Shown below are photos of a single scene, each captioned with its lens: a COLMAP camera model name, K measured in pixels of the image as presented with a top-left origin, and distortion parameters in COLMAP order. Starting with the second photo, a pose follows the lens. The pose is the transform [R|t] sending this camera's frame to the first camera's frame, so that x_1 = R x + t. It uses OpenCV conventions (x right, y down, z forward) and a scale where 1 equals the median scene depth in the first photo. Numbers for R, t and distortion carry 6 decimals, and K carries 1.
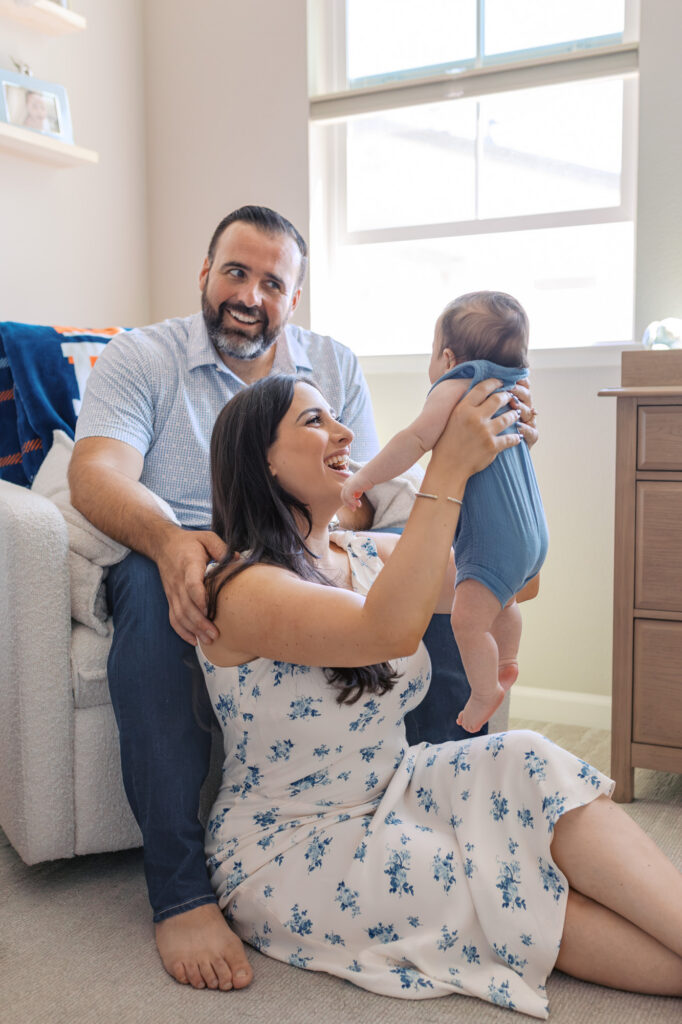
lens RADIAL K [[949.4, 0, 341.0], [0, 949.4, 512.0], [0, 0, 1]] dist [0.001507, -0.004960]
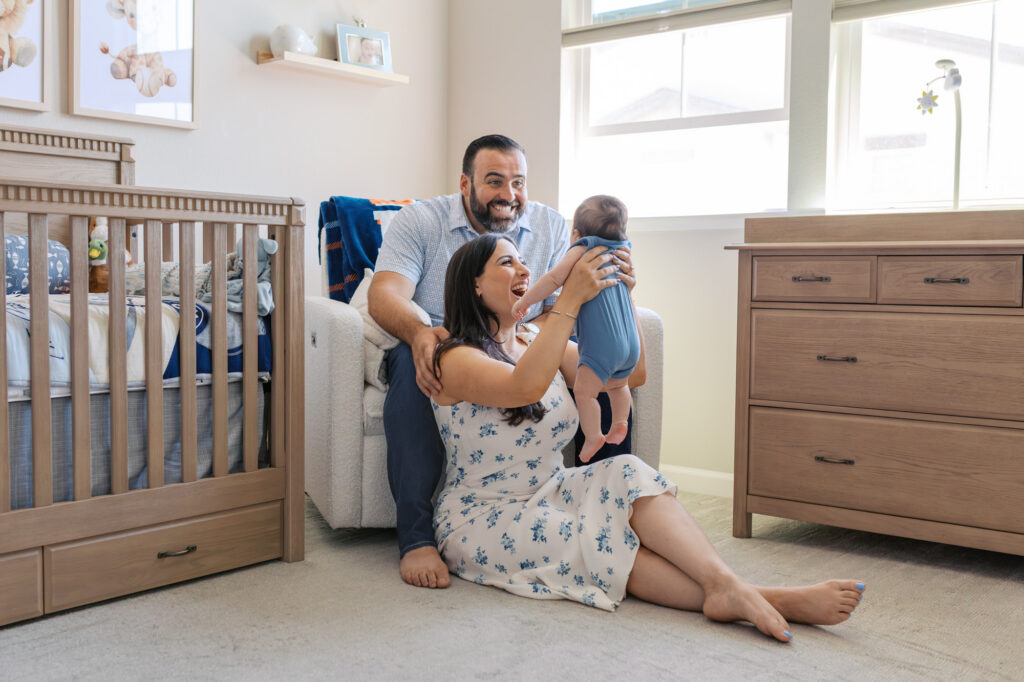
lens RADIAL K [[949.4, 0, 509.0], [0, 949.4, 321.5], [0, 0, 1]] dist [0.001507, -0.004960]
pose [[0.982728, 0.024213, -0.183465, 0.280119], [-0.032796, 0.998498, -0.043891, 0.080067], [0.182127, 0.049149, 0.982046, -0.612777]]
